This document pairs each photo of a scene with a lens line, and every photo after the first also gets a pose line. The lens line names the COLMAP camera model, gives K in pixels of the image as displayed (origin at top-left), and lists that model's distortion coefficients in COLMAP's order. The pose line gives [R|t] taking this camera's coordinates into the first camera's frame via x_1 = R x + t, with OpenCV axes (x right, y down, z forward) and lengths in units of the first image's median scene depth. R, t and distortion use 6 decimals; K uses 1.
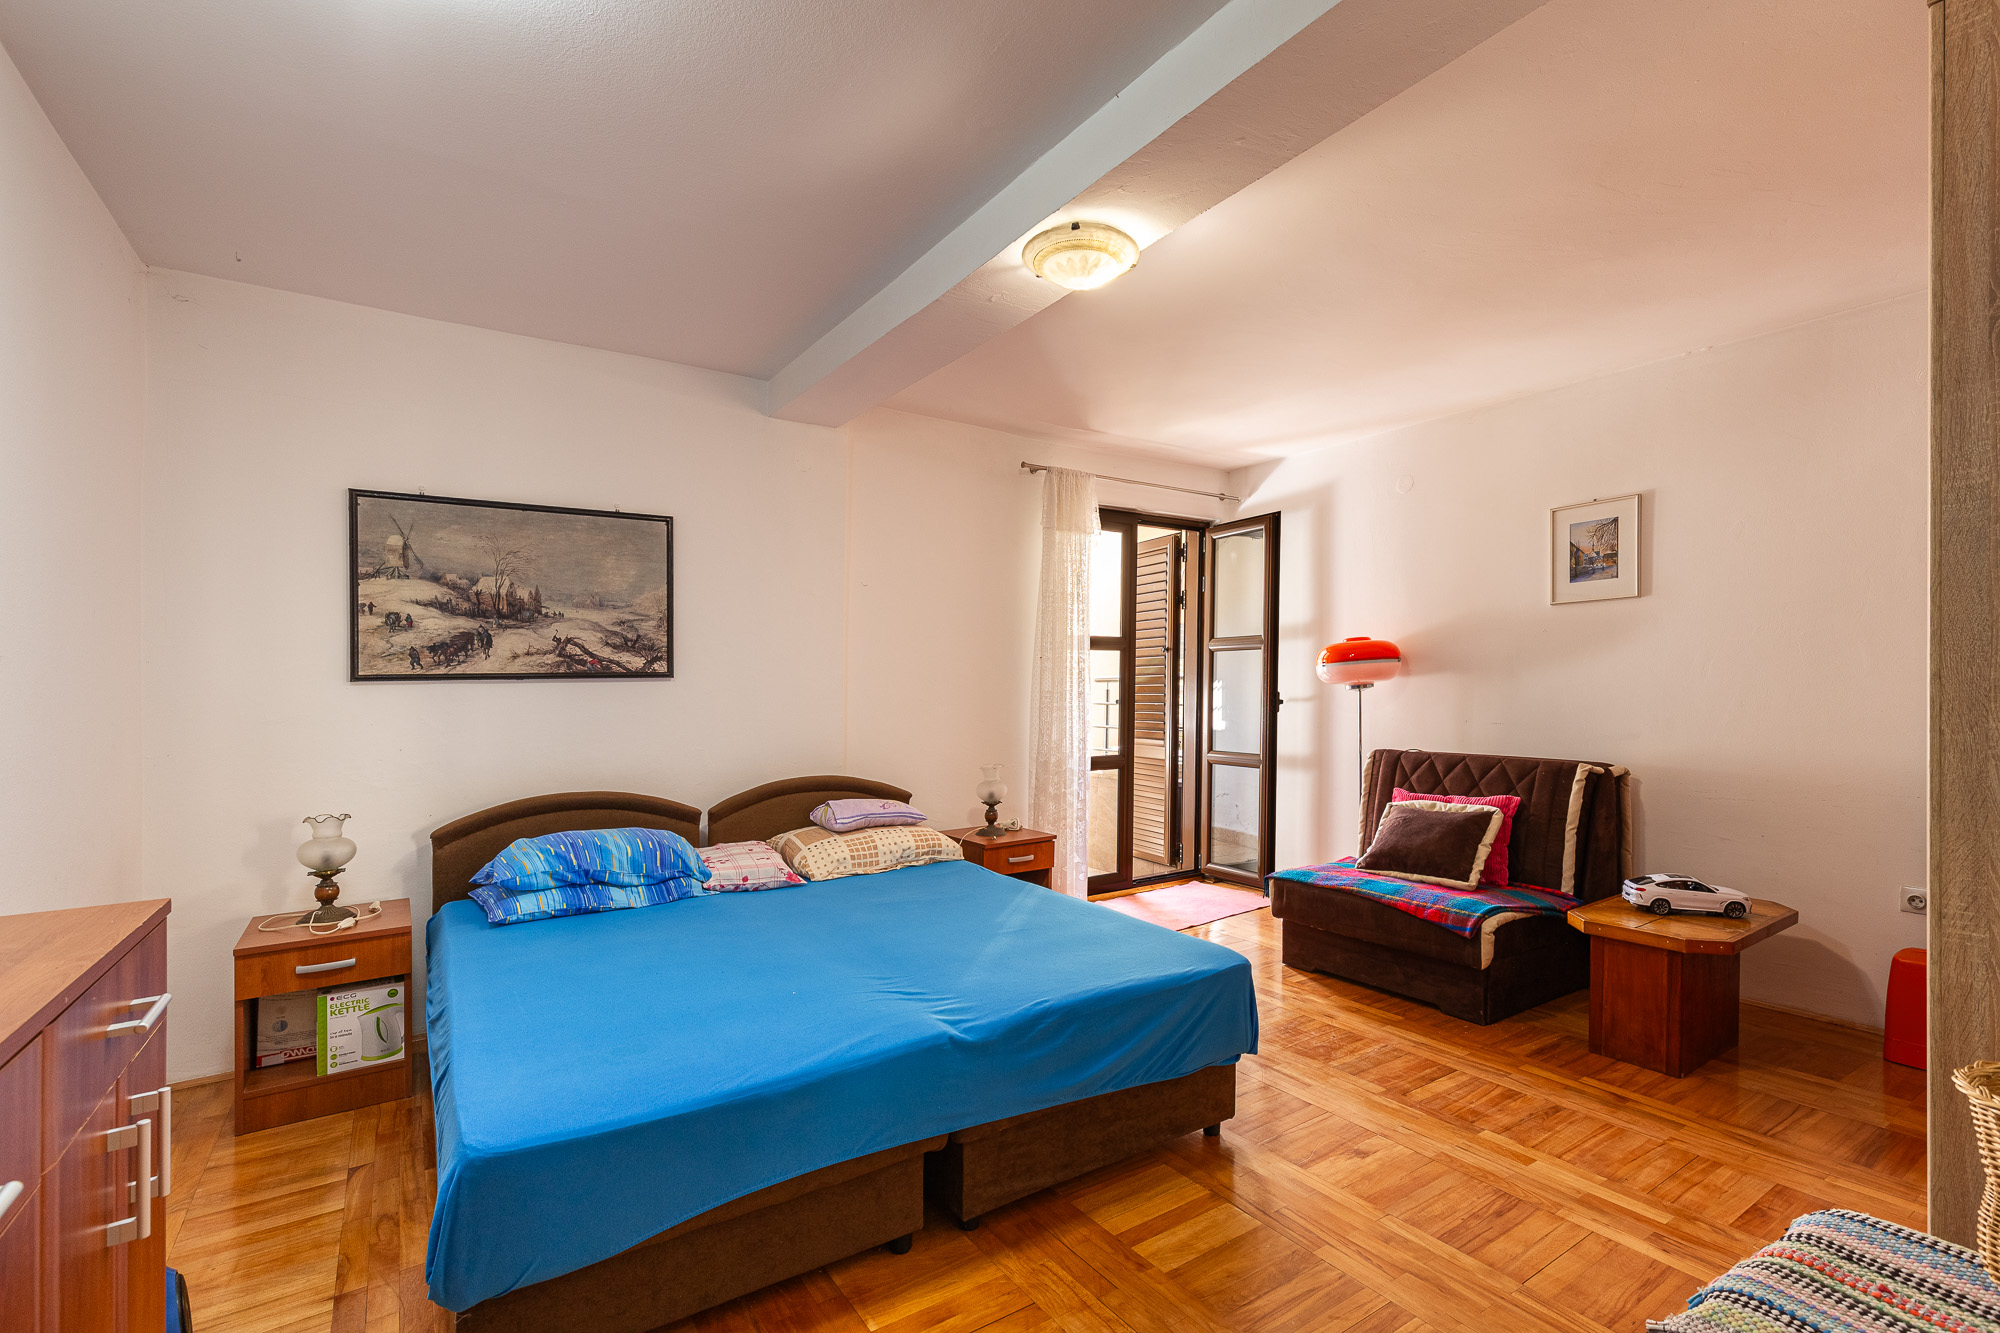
lens RADIAL K [[917.1, 0, 996.4], [0, 917.1, 661.8], [0, 0, 1]] dist [-0.000684, -0.000036]
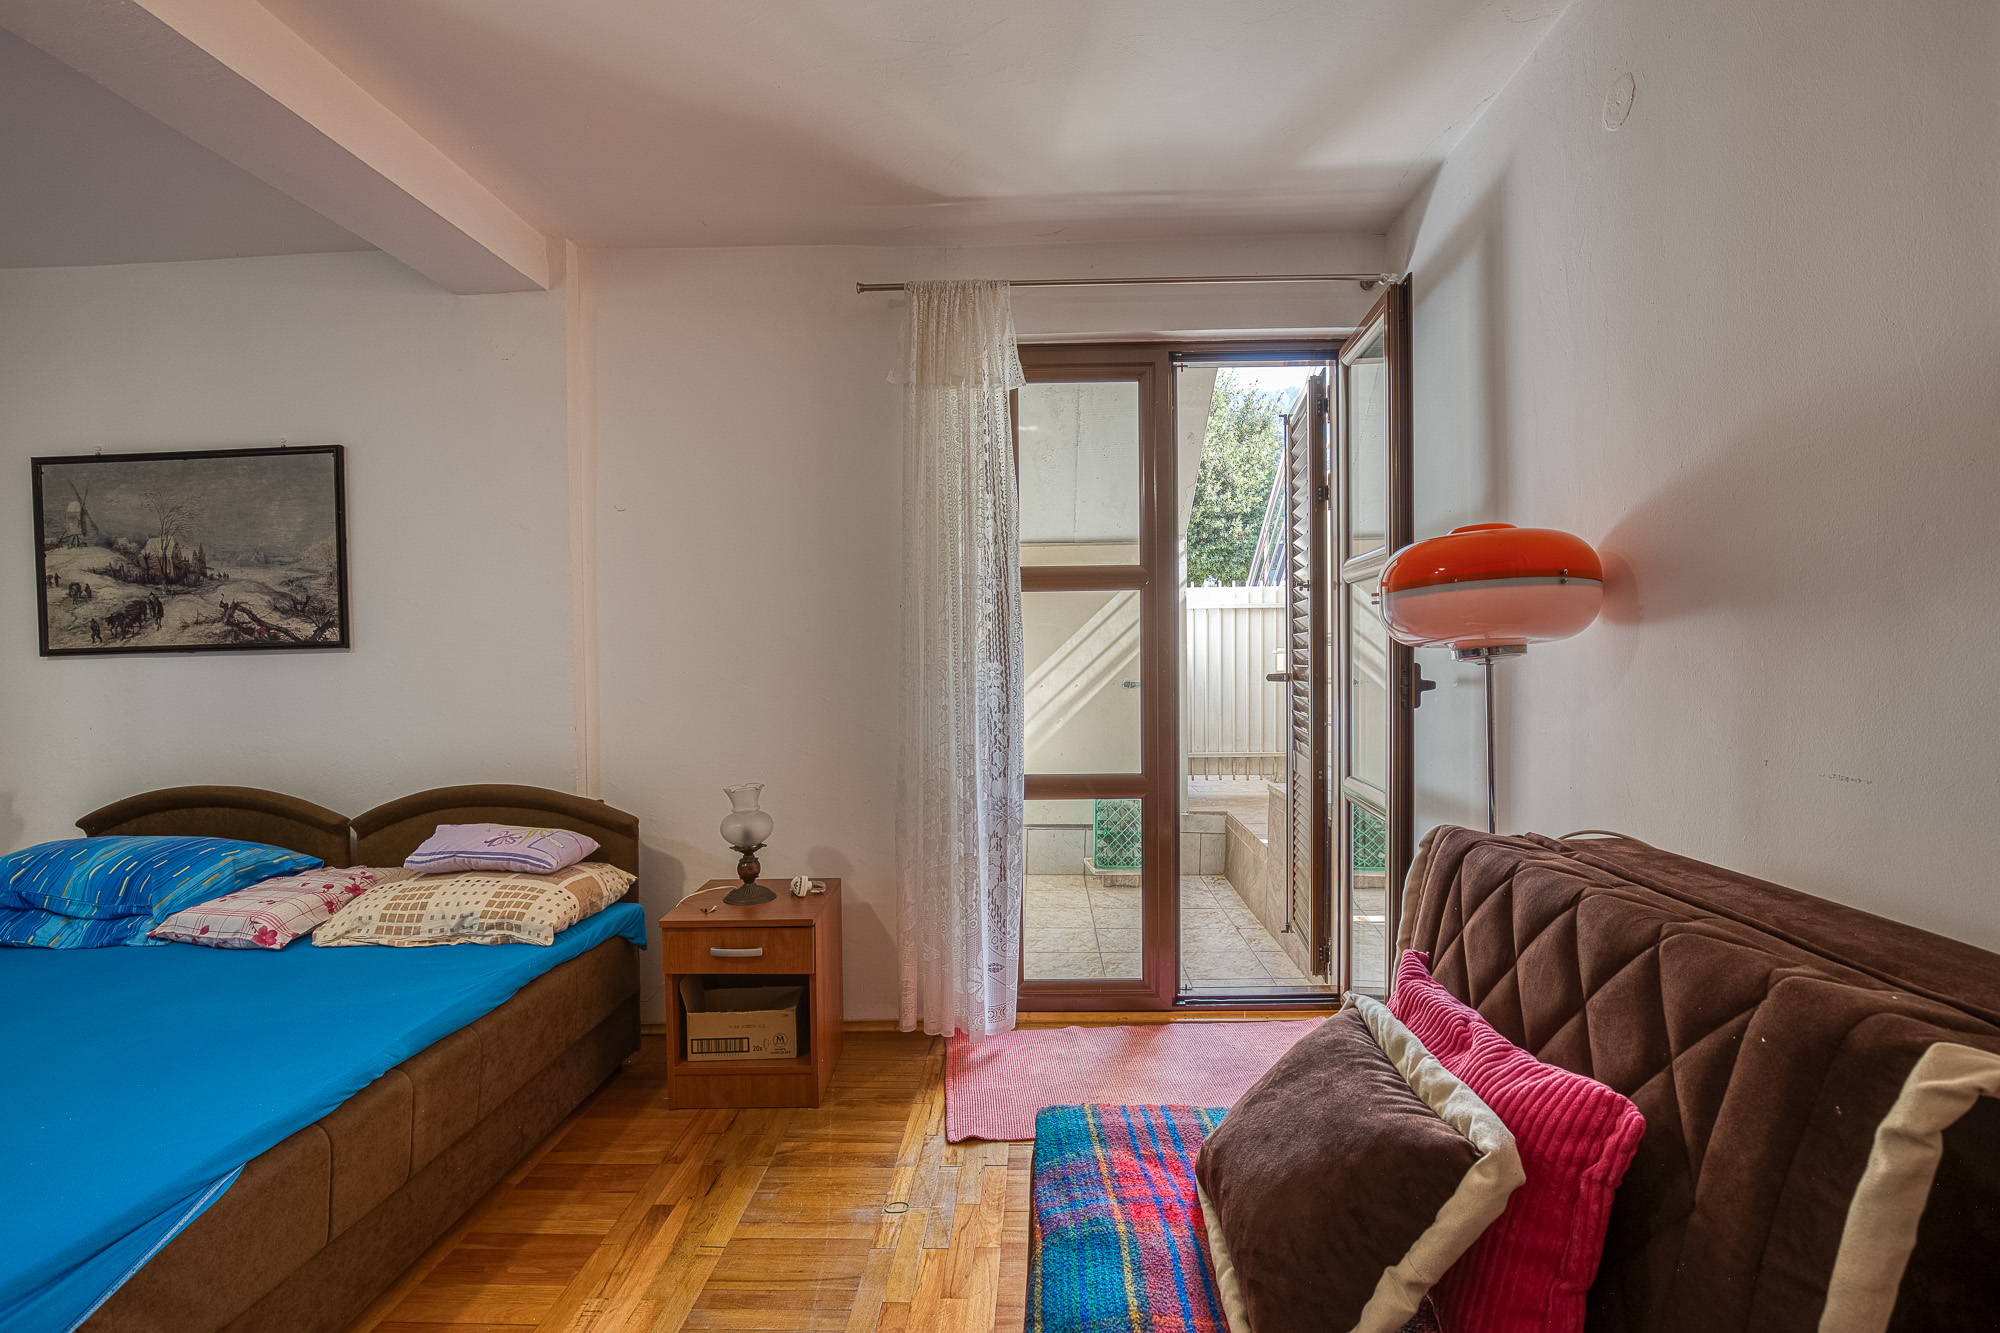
lens RADIAL K [[926.6, 0, 959.0], [0, 926.6, 630.7], [0, 0, 1]] dist [-0.027851, 0.000229]
pose [[0.808930, -0.019496, -0.587582, 0.563650], [0.024817, 0.999692, 0.000996, 0.015291], [0.587381, -0.015388, 0.809164, 0.701906]]
